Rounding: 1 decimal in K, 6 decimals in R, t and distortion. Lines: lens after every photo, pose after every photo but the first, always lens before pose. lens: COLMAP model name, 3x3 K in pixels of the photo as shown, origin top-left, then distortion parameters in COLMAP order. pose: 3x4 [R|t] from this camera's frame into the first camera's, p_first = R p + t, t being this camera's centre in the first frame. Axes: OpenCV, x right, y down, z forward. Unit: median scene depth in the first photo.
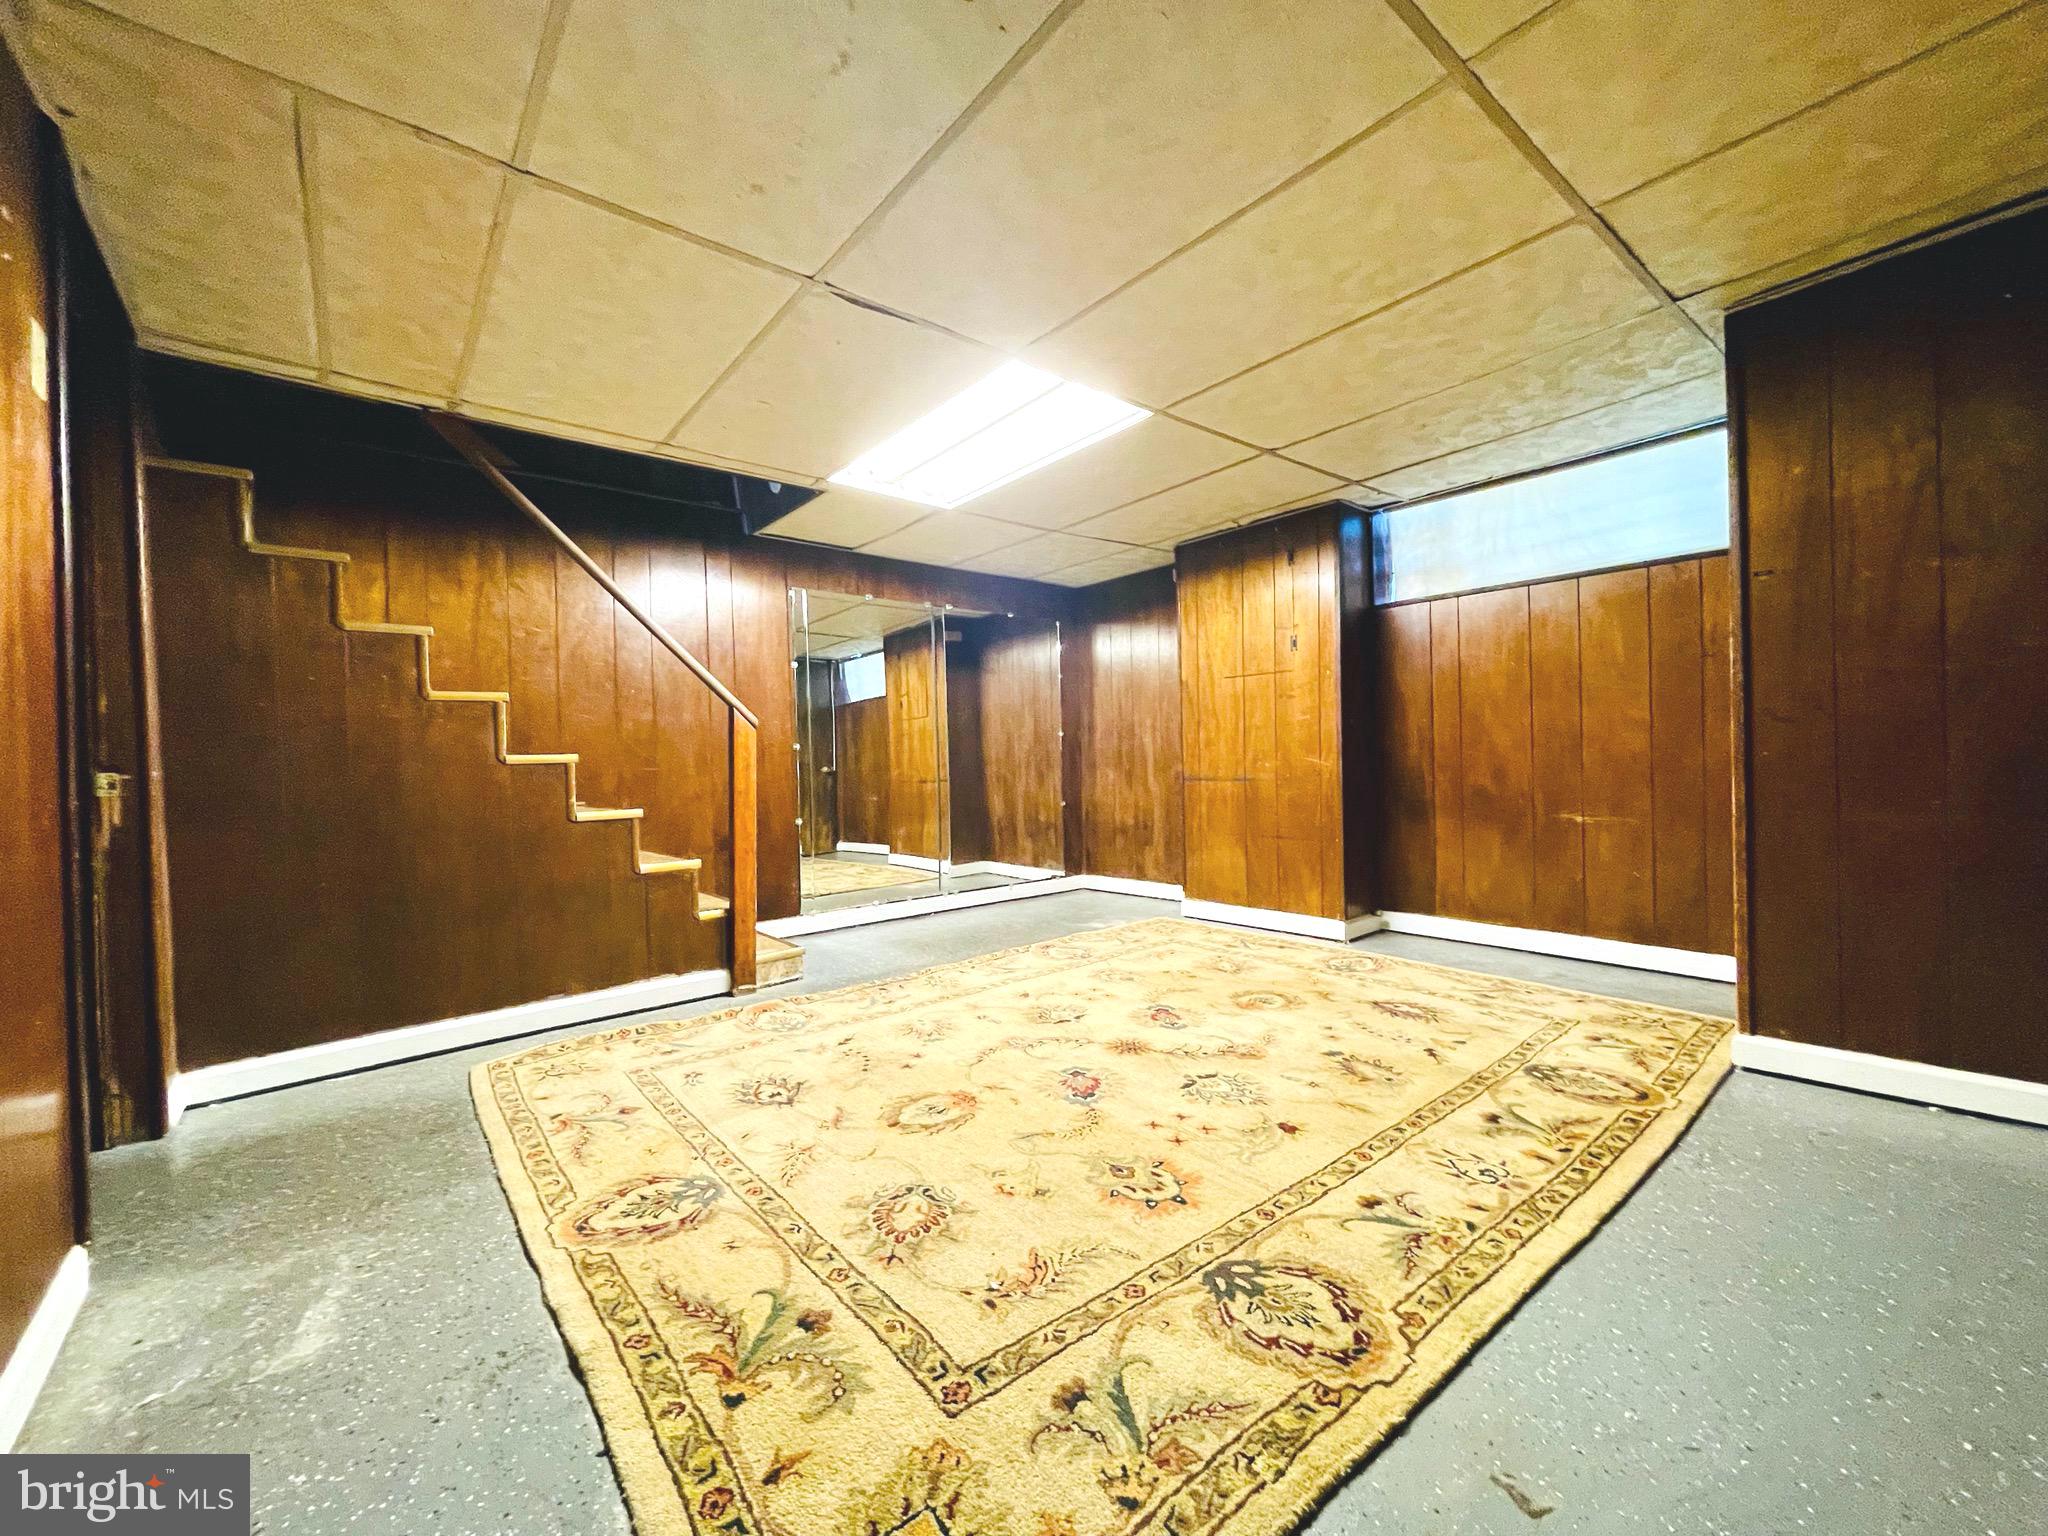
lens RADIAL K [[824.3, 0, 1019.1], [0, 824.3, 770.5], [0, 0, 1]] dist [-0.000113, 0.000011]
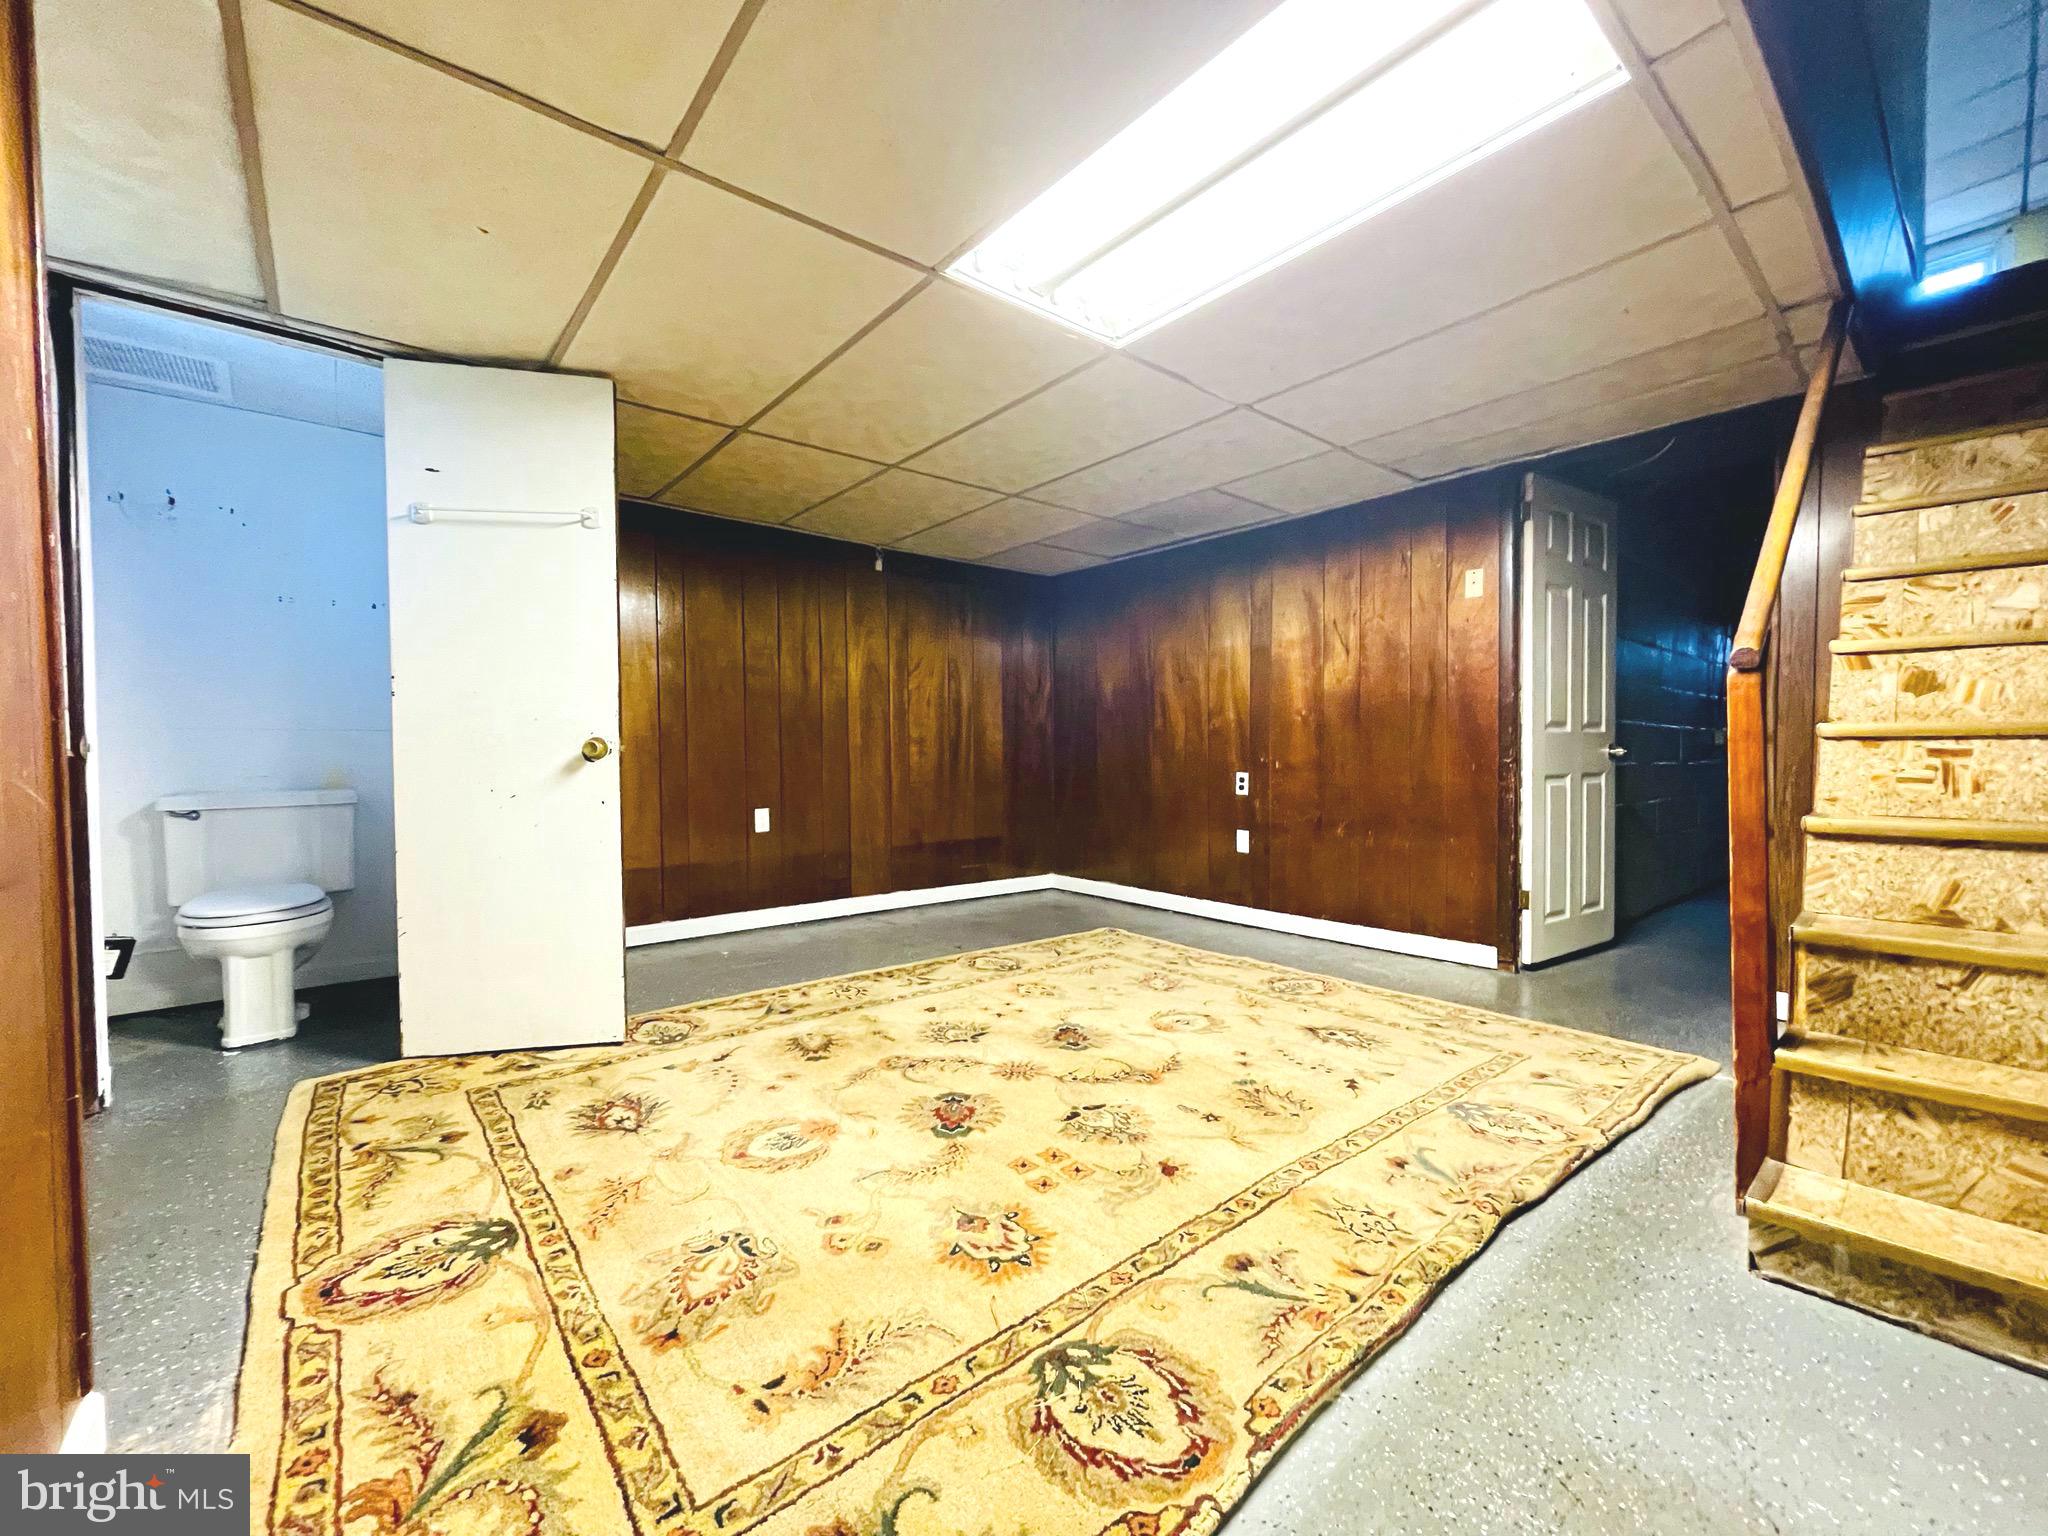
lens RADIAL K [[824.3, 0, 1027.3], [0, 824.3, 772.4], [0, 0, 1]] dist [-0.000113, 0.000011]
pose [[-0.999321, 0.031650, -0.018877, 0.146005], [0.031009, 0.998963, 0.033339, -0.028976], [0.019912, 0.032731, -0.999266, 2.143115]]
